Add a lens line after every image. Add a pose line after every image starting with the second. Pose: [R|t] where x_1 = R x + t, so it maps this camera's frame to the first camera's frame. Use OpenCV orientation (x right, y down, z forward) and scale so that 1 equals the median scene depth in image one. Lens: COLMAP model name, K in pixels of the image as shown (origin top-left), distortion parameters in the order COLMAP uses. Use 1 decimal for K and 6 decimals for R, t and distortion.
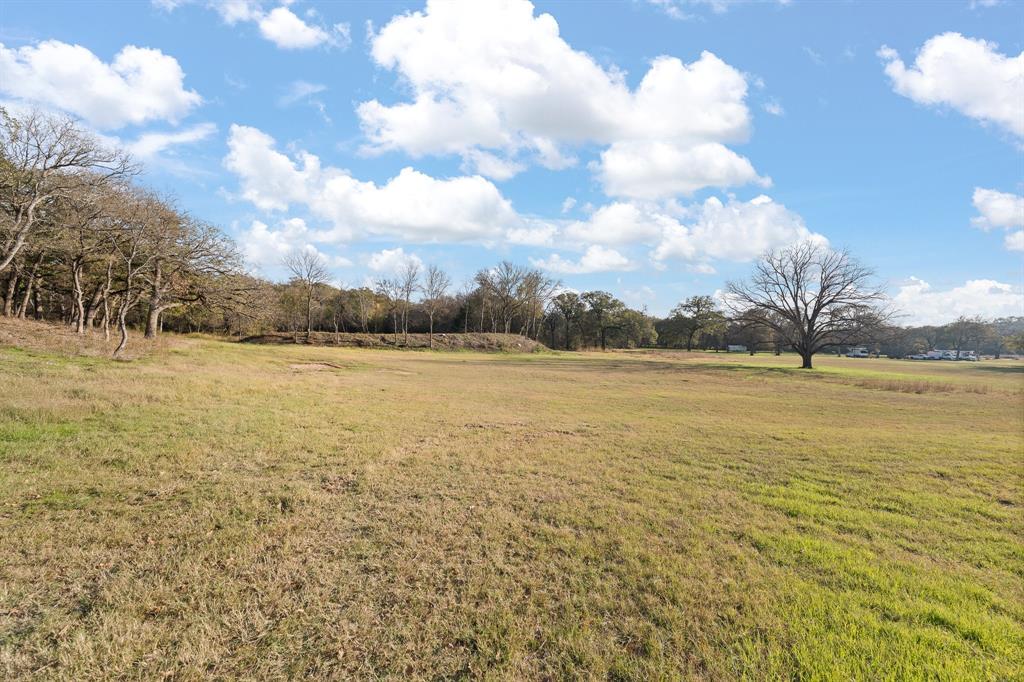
lens RADIAL K [[426.9, 0, 512.0], [0, 426.9, 341.0], [0, 0, 1]] dist [-0.001248, 0.000005]
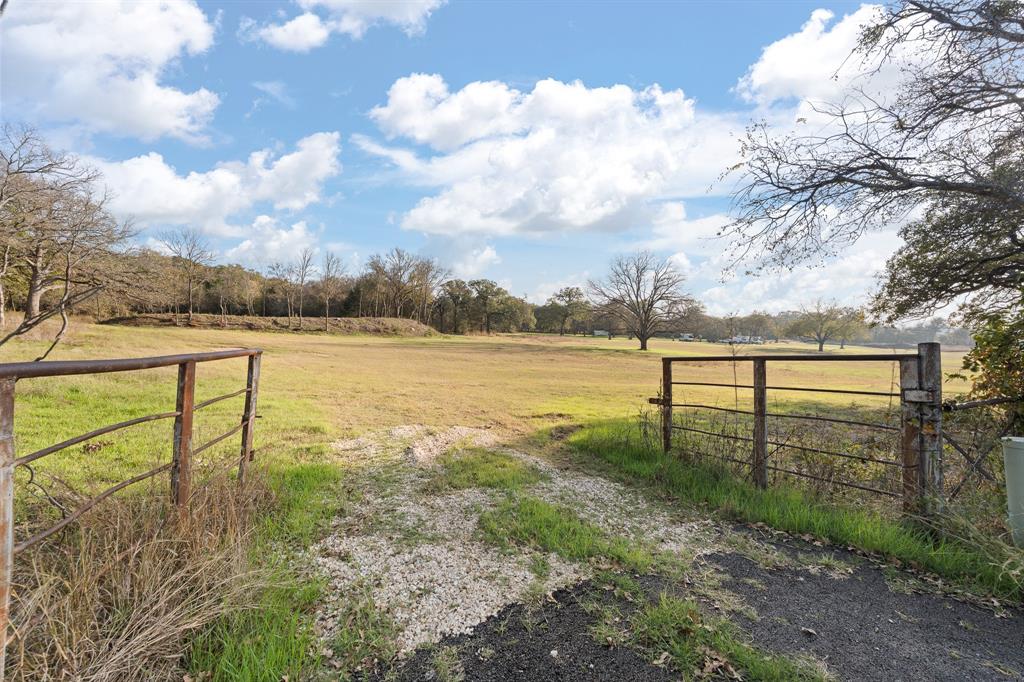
lens RADIAL K [[426.9, 0, 512.0], [0, 426.9, 341.0], [0, 0, 1]] dist [-0.001248, 0.000005]
pose [[0.963916, 0.002400, 0.266197, -0.025781], [-0.013209, 0.999159, 0.038823, -0.005809], [-0.265880, -0.040938, 0.963136, -0.097437]]
